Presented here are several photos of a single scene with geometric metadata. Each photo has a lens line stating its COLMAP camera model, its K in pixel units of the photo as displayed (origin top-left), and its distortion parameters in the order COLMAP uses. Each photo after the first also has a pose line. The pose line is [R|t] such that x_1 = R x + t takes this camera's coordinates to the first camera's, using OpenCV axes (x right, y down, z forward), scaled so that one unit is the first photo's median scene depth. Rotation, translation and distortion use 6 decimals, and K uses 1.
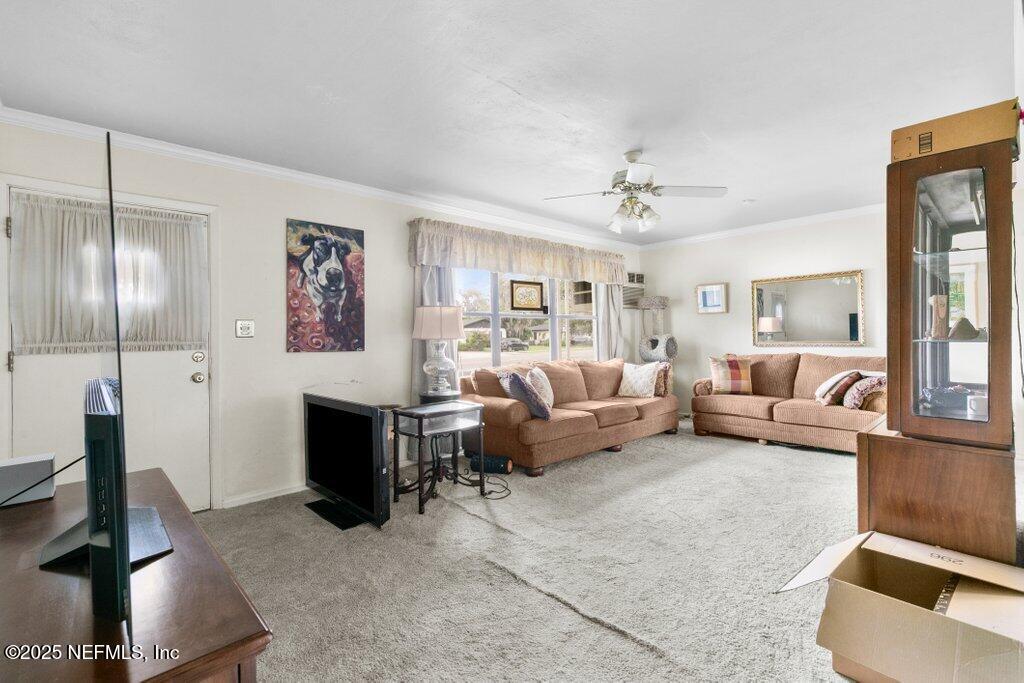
lens RADIAL K [[454.0, 0, 512.0], [0, 454.0, 341.5], [0, 0, 1]] dist [-0.000523, -0.000254]
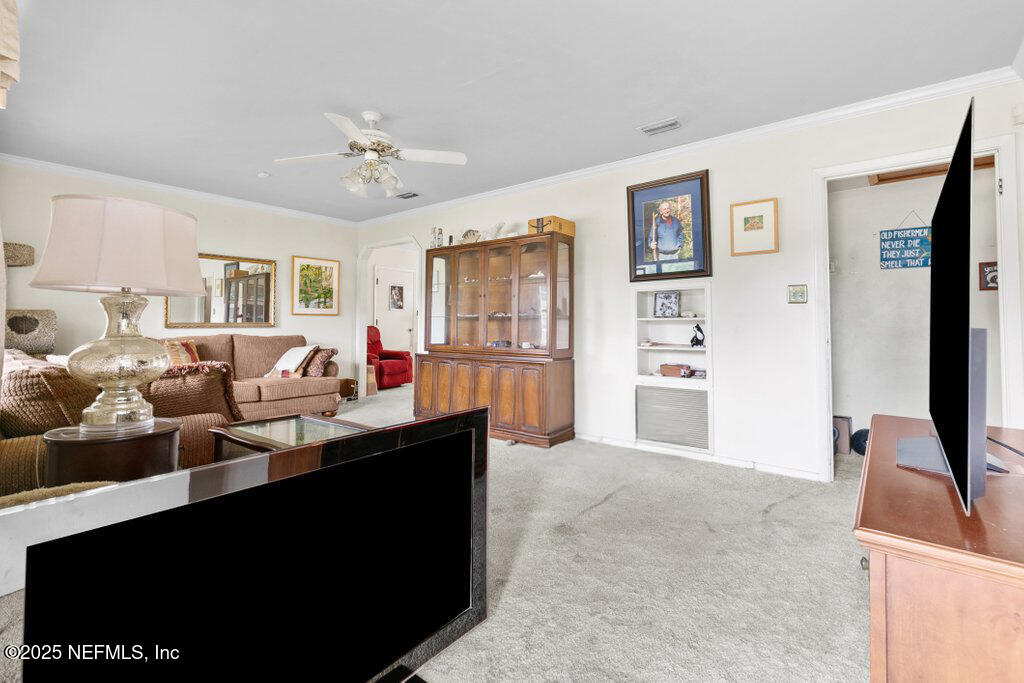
lens RADIAL K [[469.8, 0, 512.9], [0, 469.8, 327.7], [0, 0, 1]] dist [-0.000048, -0.000013]
pose [[-0.139511, 0.003864, 0.990213, -0.555067], [0.007977, 0.999964, -0.002778, 0.024596], [-0.990188, 0.007512, -0.139537, 0.648393]]
